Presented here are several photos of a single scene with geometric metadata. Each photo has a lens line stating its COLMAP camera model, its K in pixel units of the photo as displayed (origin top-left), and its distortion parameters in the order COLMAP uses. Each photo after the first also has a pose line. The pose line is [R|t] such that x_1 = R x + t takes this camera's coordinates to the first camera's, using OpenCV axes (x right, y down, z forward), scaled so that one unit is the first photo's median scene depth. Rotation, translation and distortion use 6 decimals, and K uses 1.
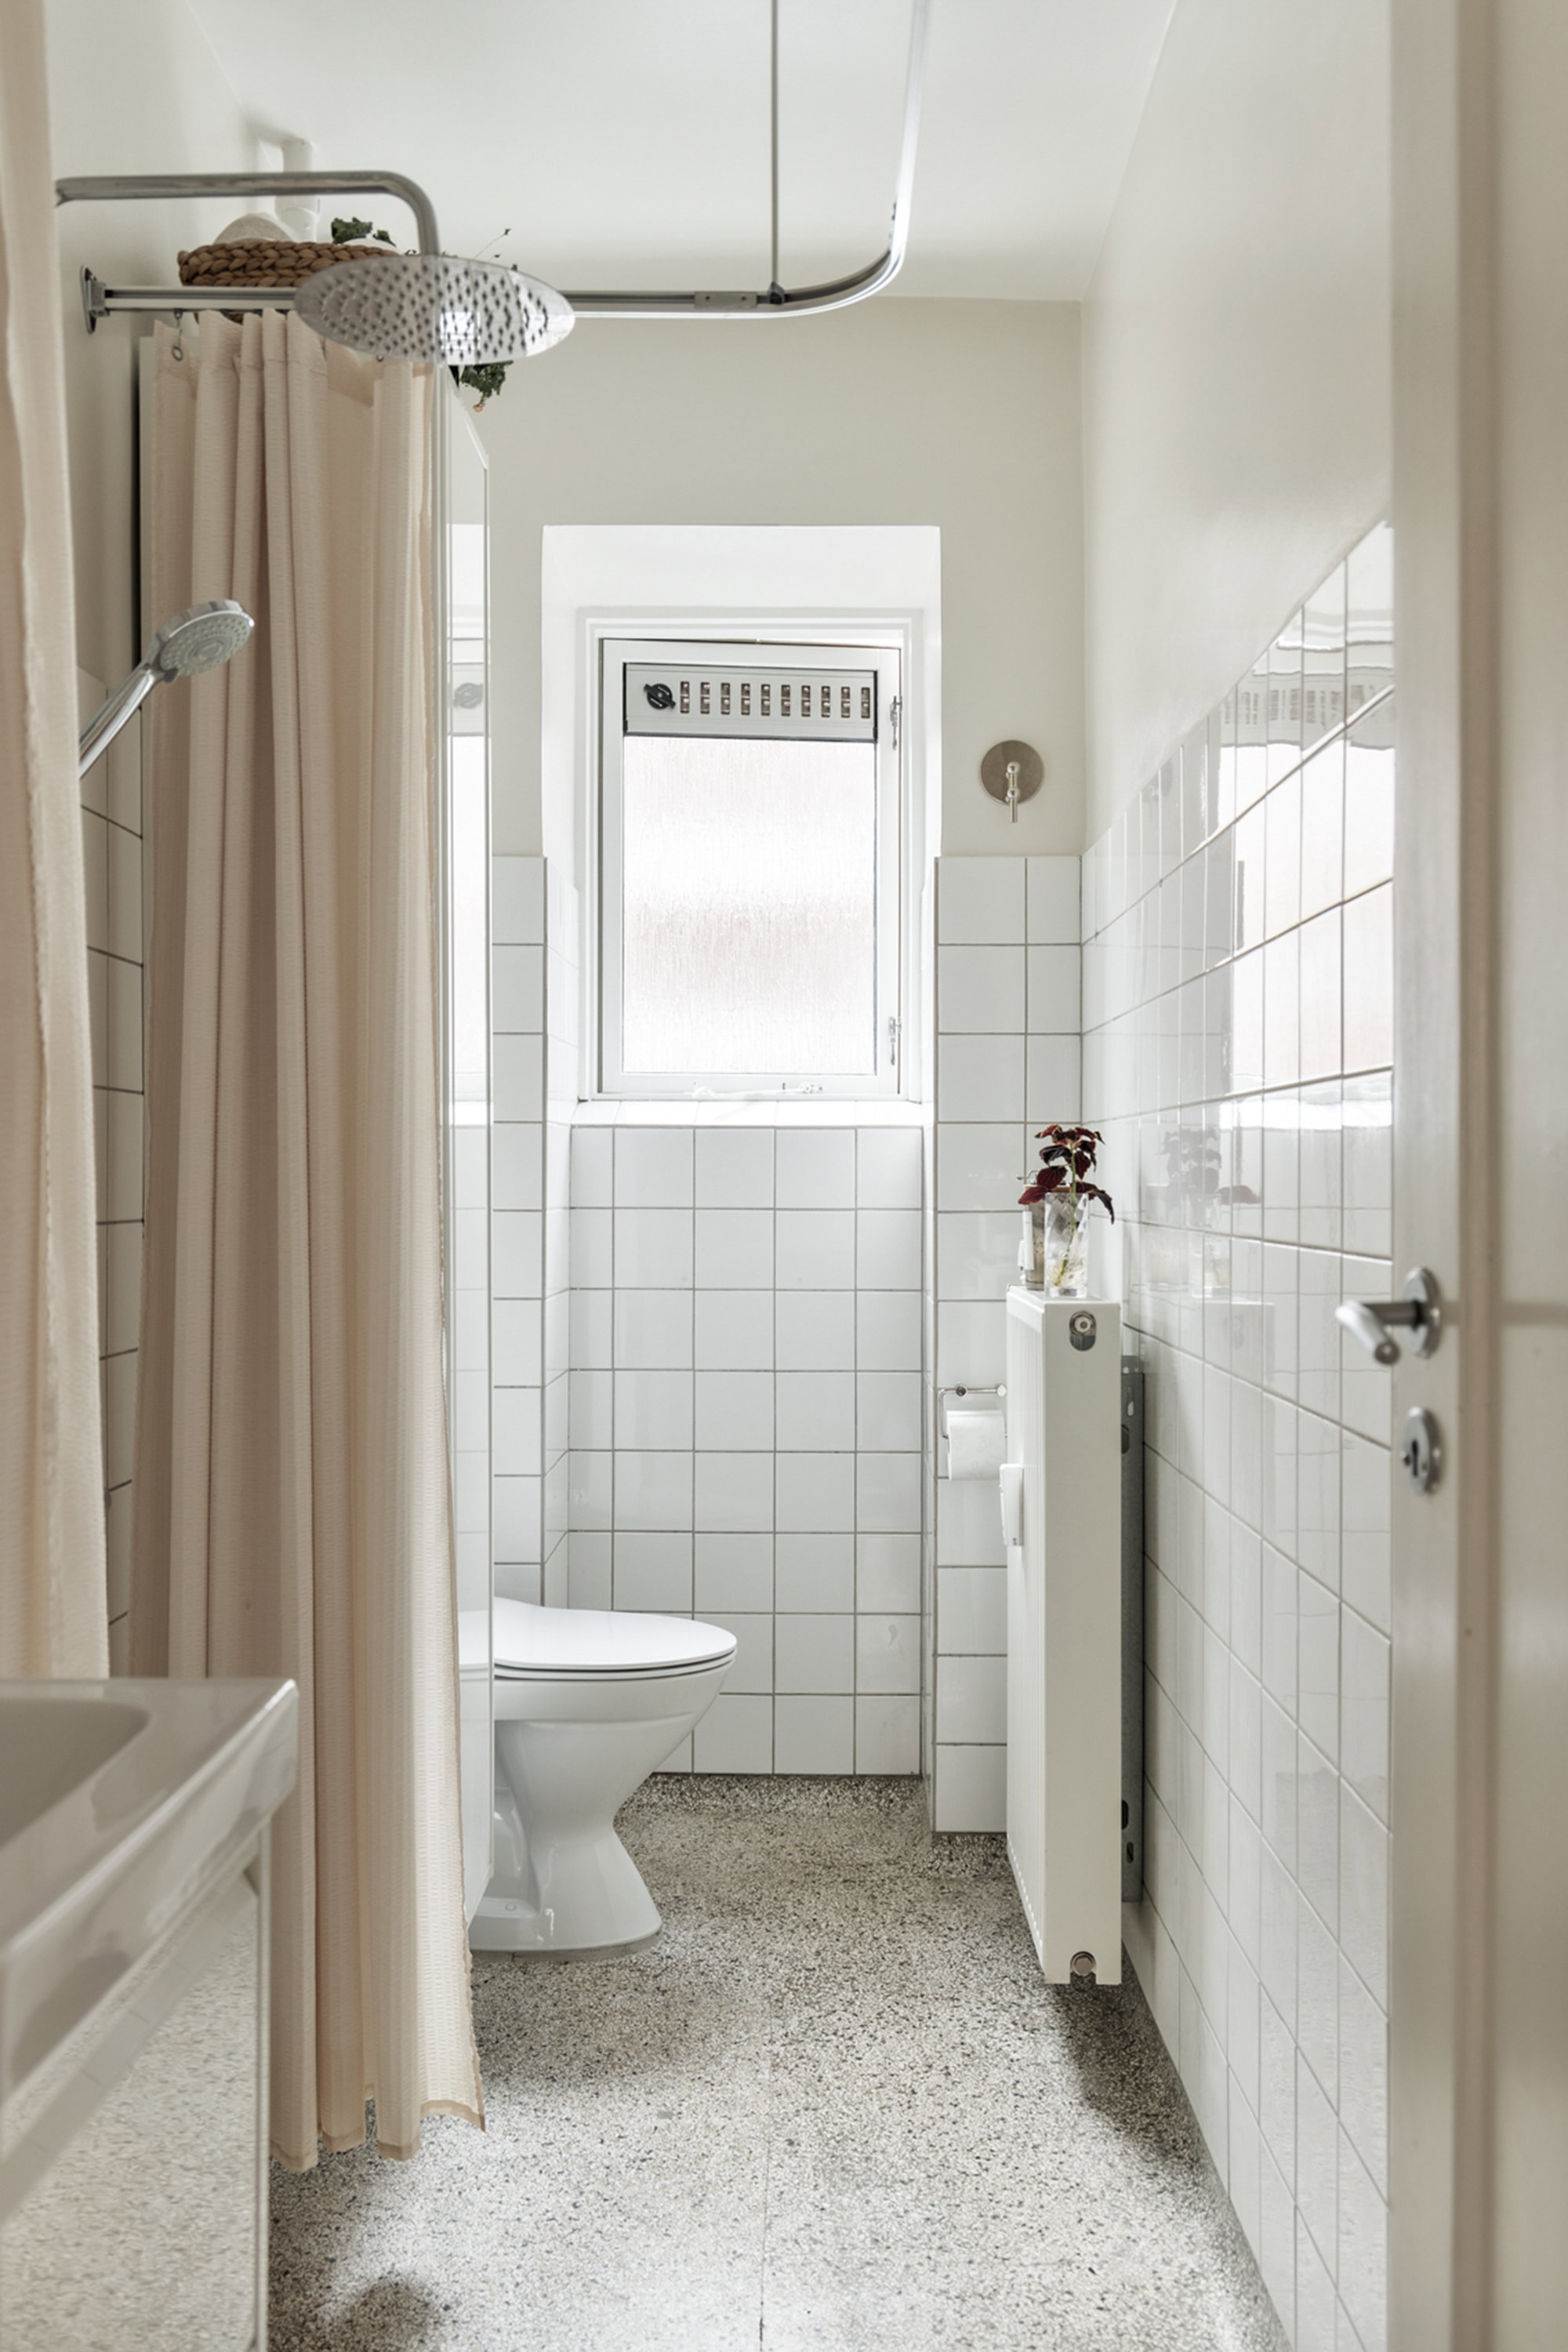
lens RADIAL K [[1925.9, 0, 784.0], [0, 1925.9, 1176.0], [0, 0, 1]] dist [-0.006547, -0.000528]
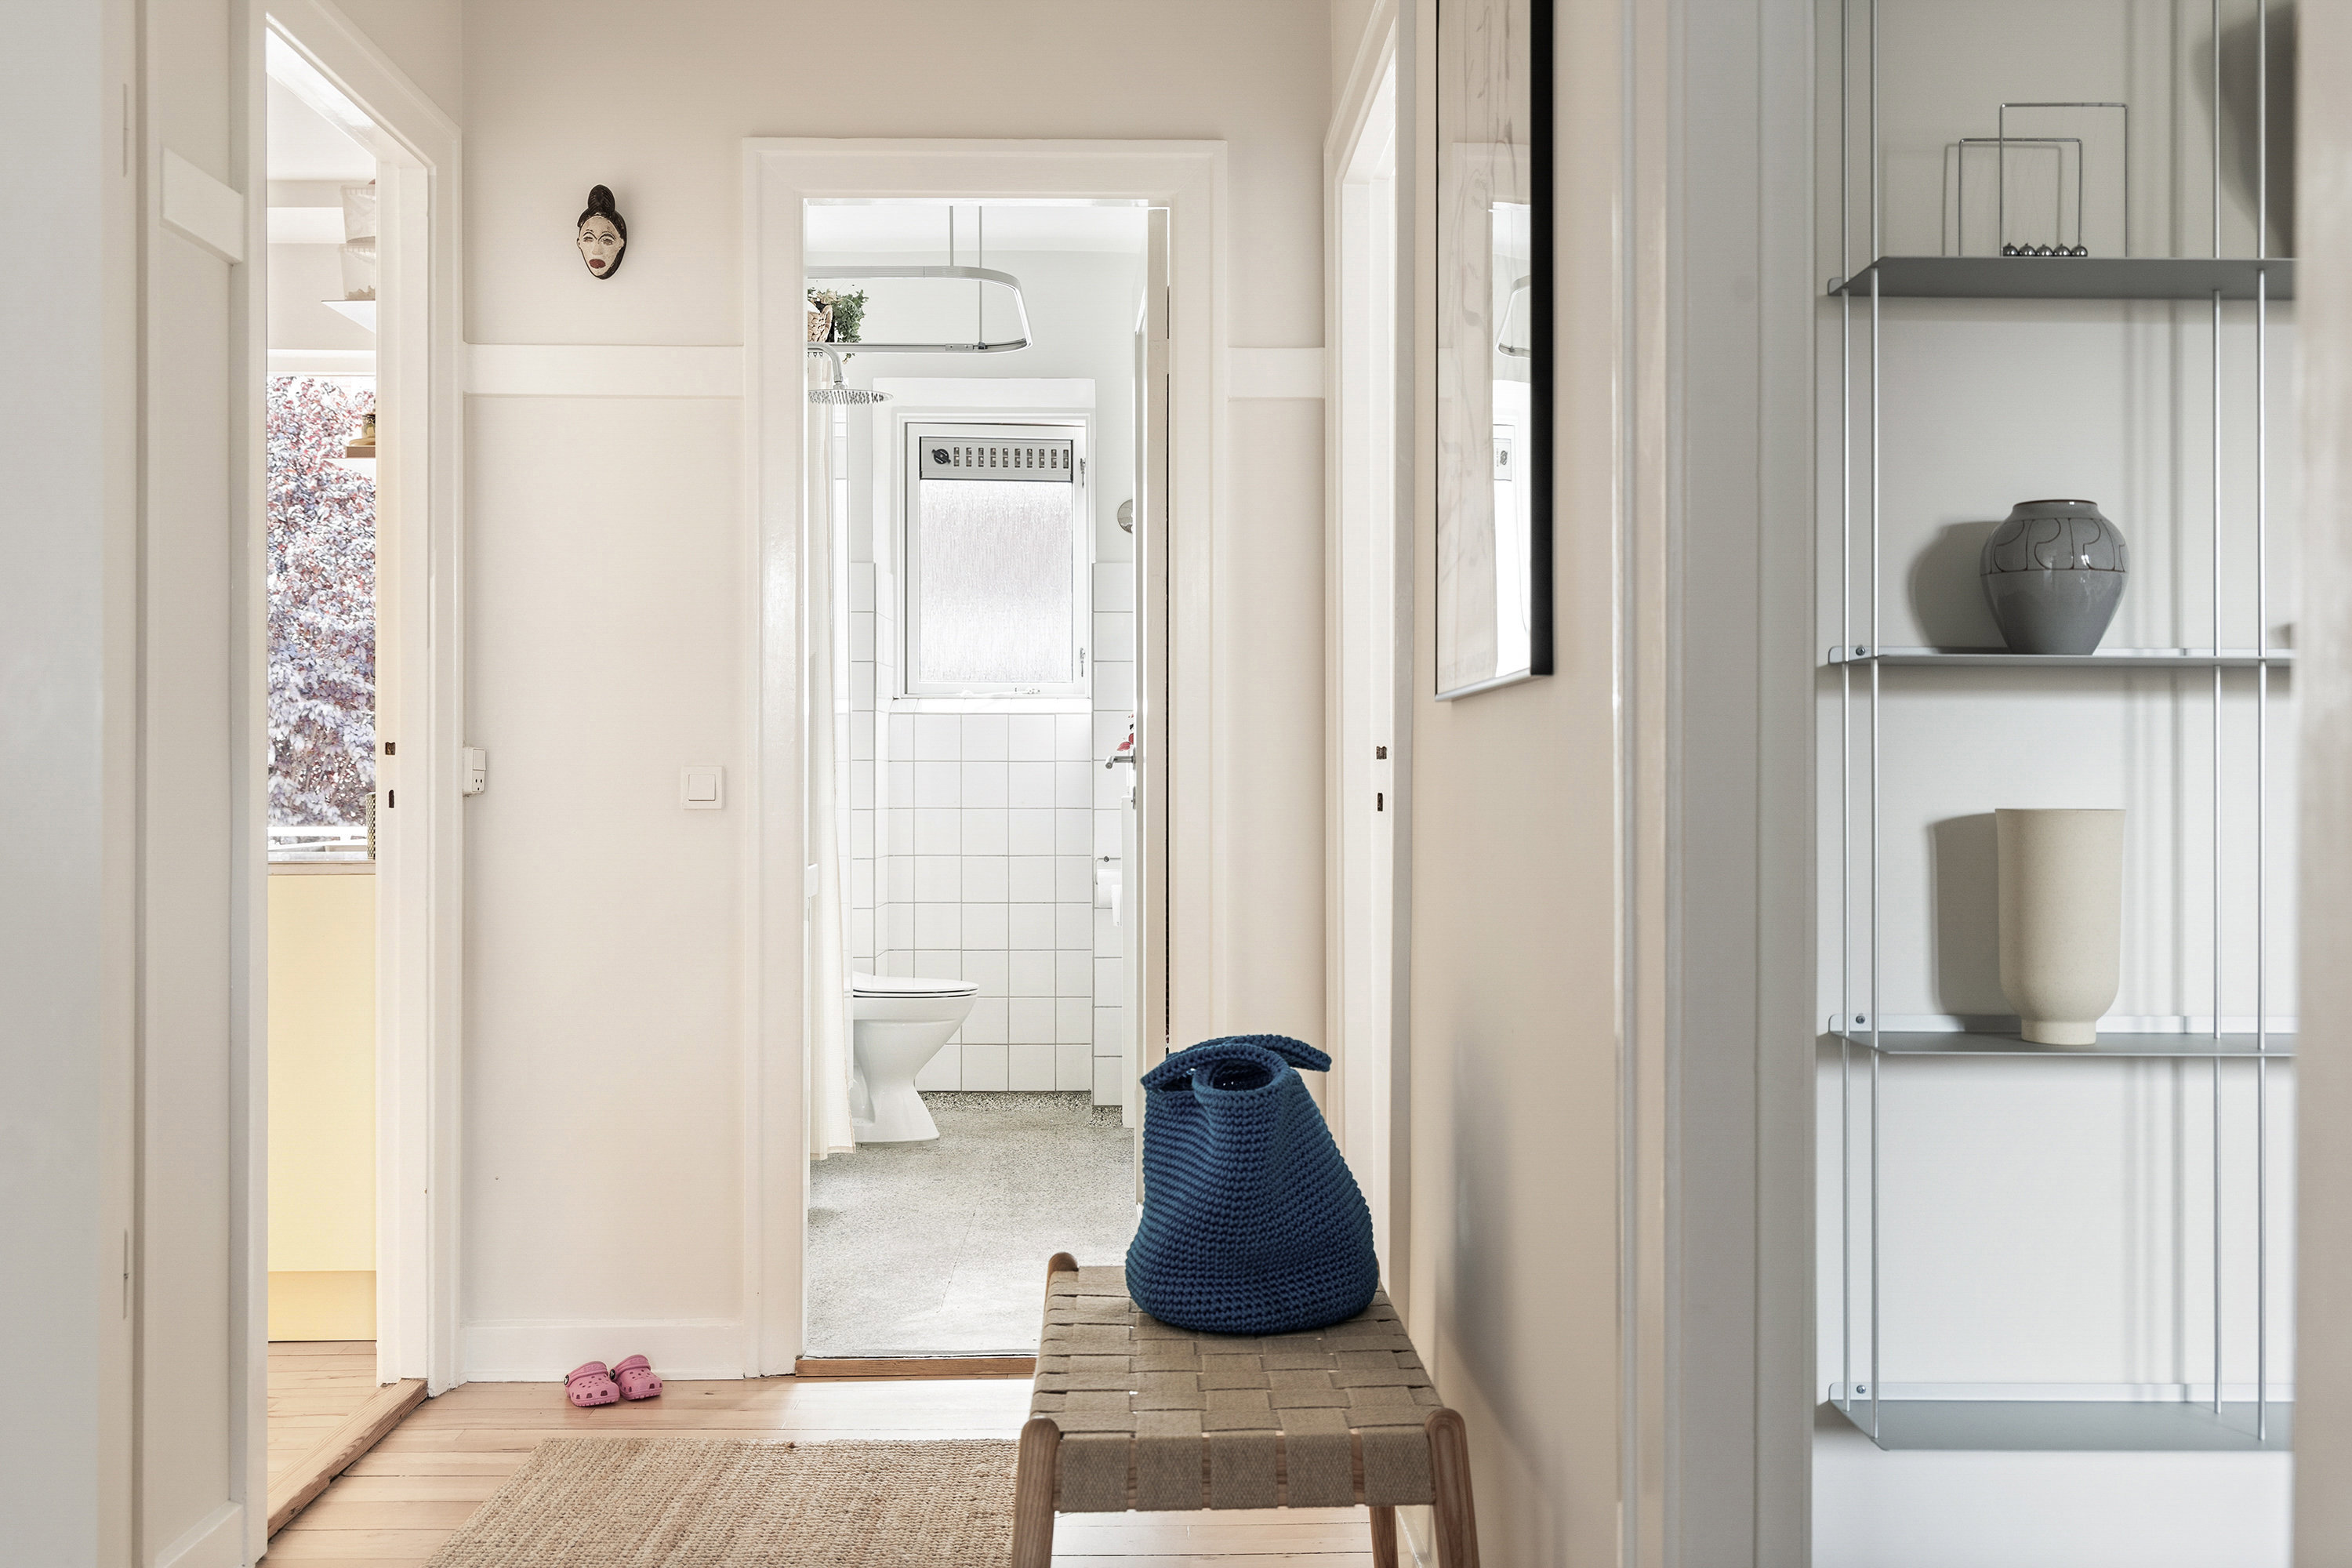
lens RADIAL K [[2154.8, 0, 1176.0], [0, 2154.8, 784.0], [0, 0, 1]] dist [0.009360, 0.004870]
pose [[0.999627, -0.002266, 0.027227, 0.101816], [0.002198, 0.999994, 0.002536, 0.035932], [-0.027233, -0.002476, 0.999626, -1.021026]]
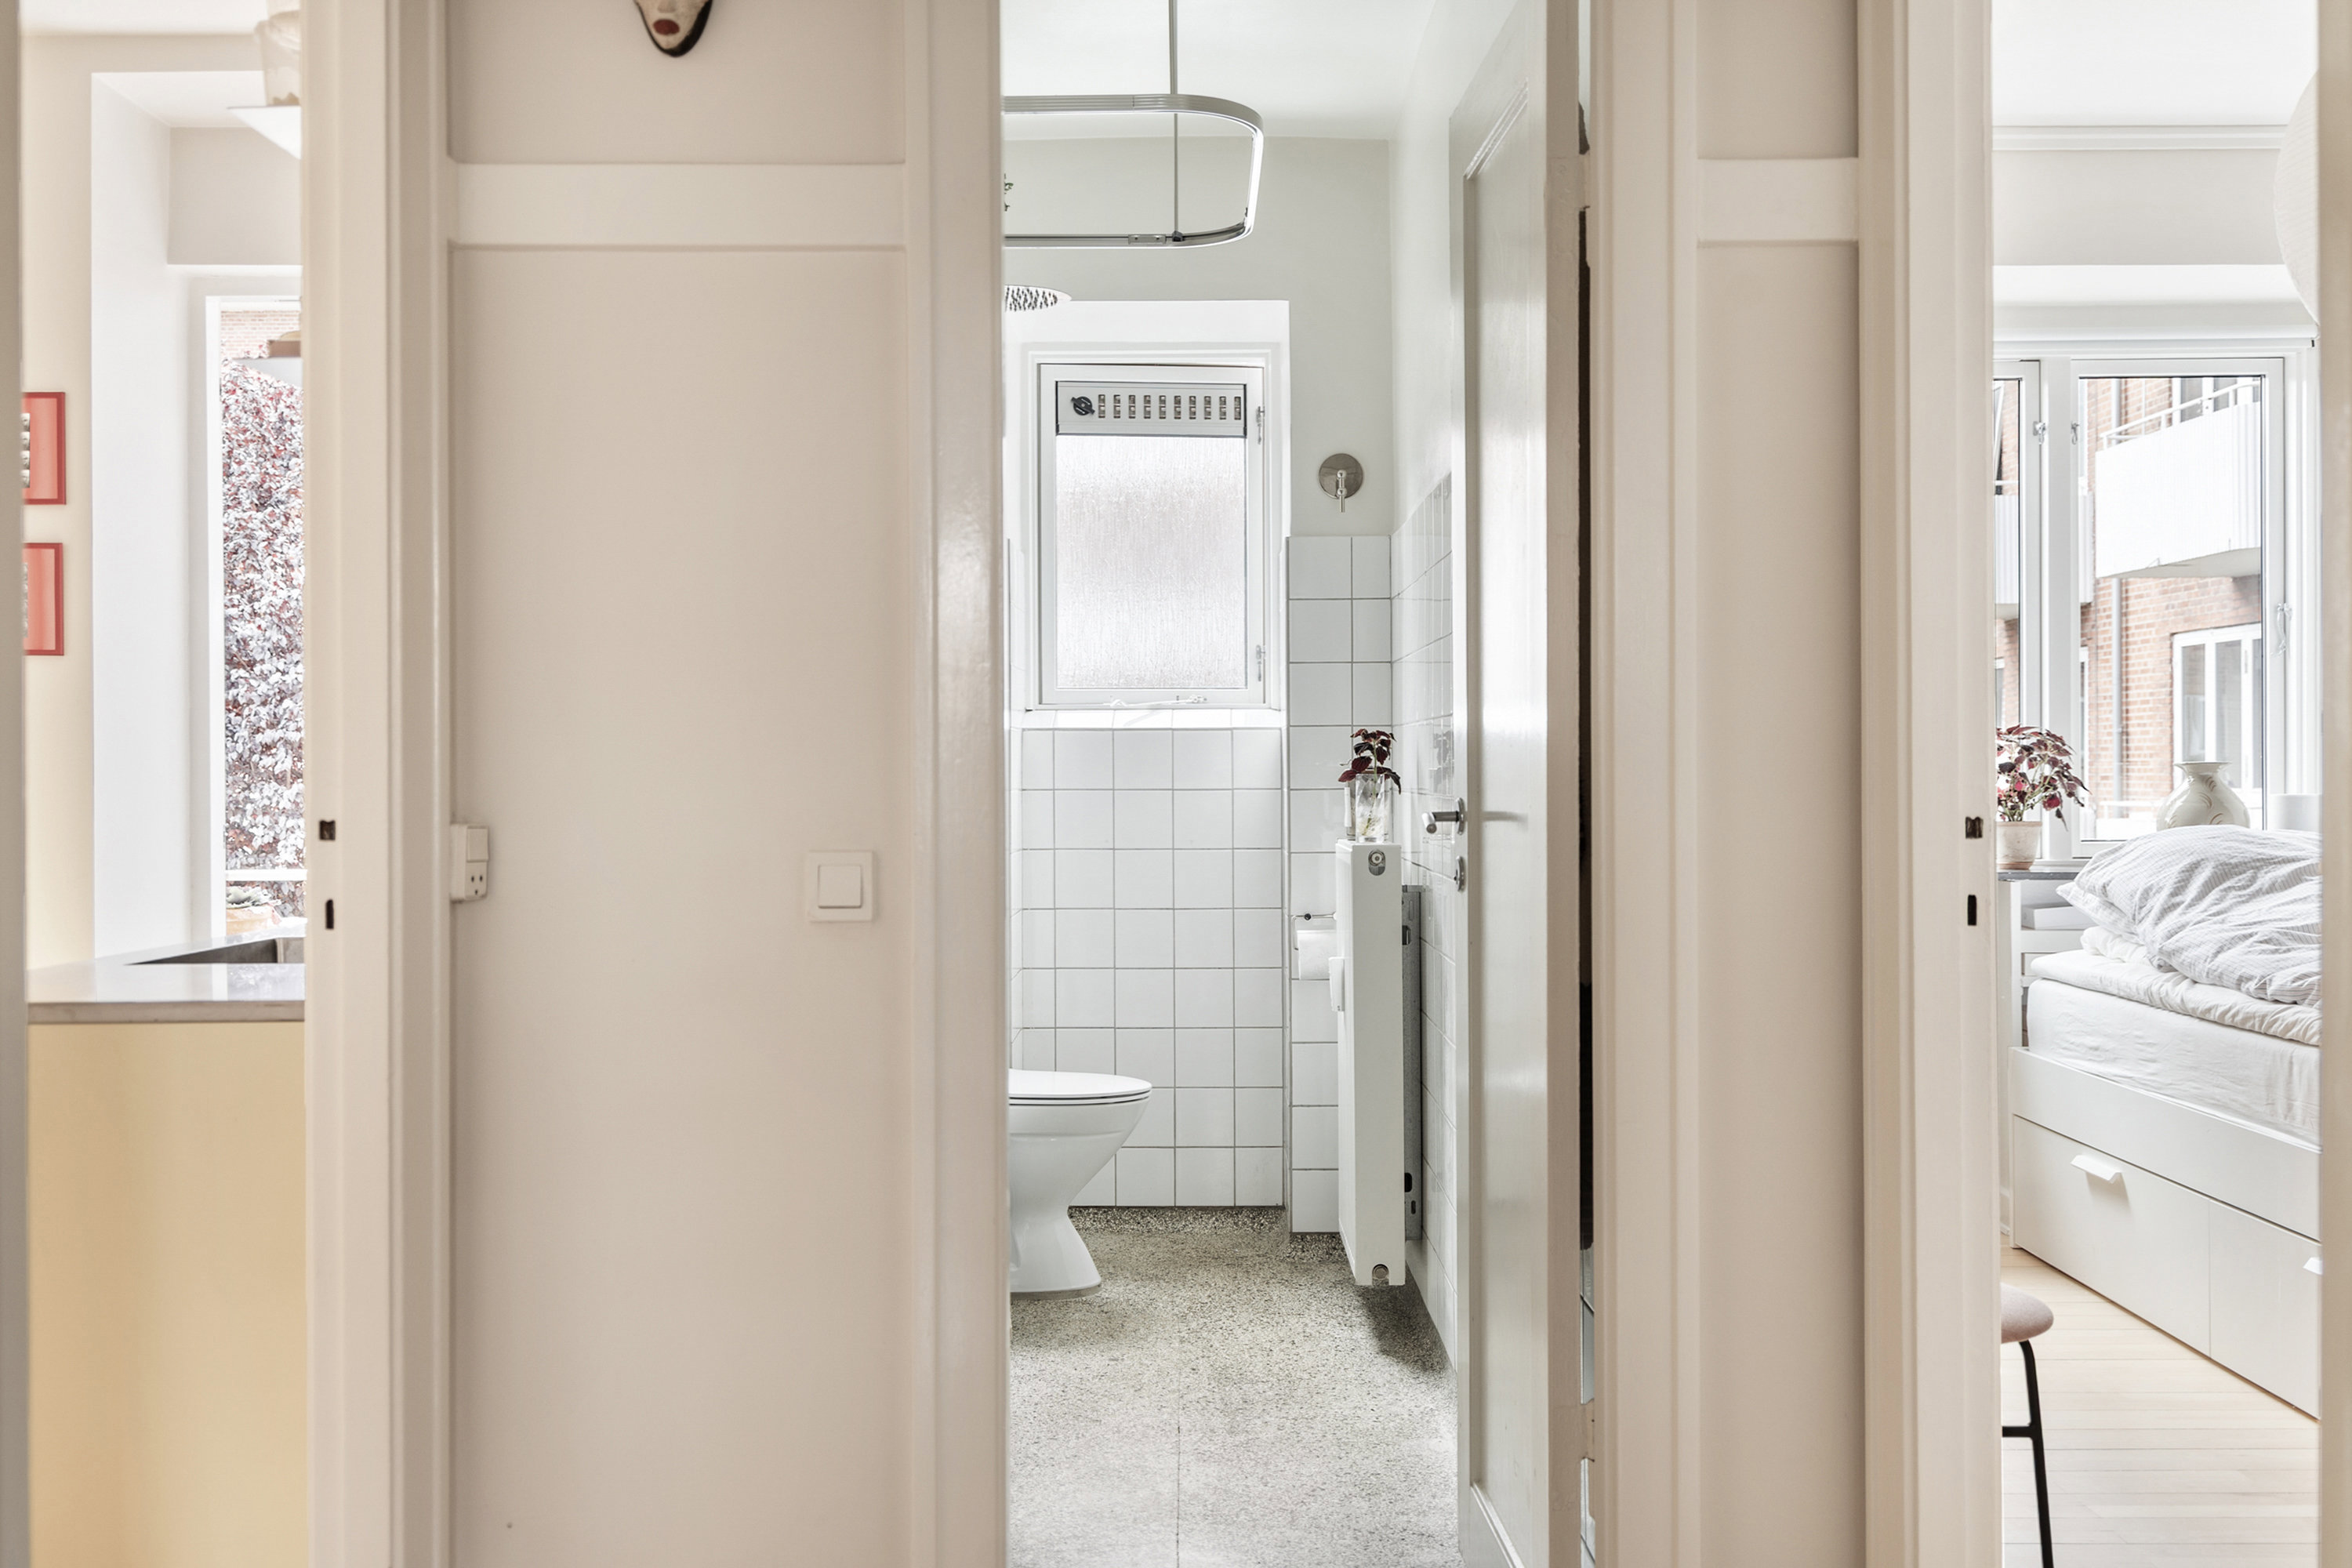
lens RADIAL K [[2154.9, 0, 1180.0], [0, 2154.9, 767.3], [0, 0, 1]] dist [0.011331, 0.001608]
pose [[0.999941, -0.007532, 0.007833, -0.012783], [0.007538, 0.999971, -0.000770, 0.002907], [-0.007827, 0.000829, 0.999969, -0.572509]]
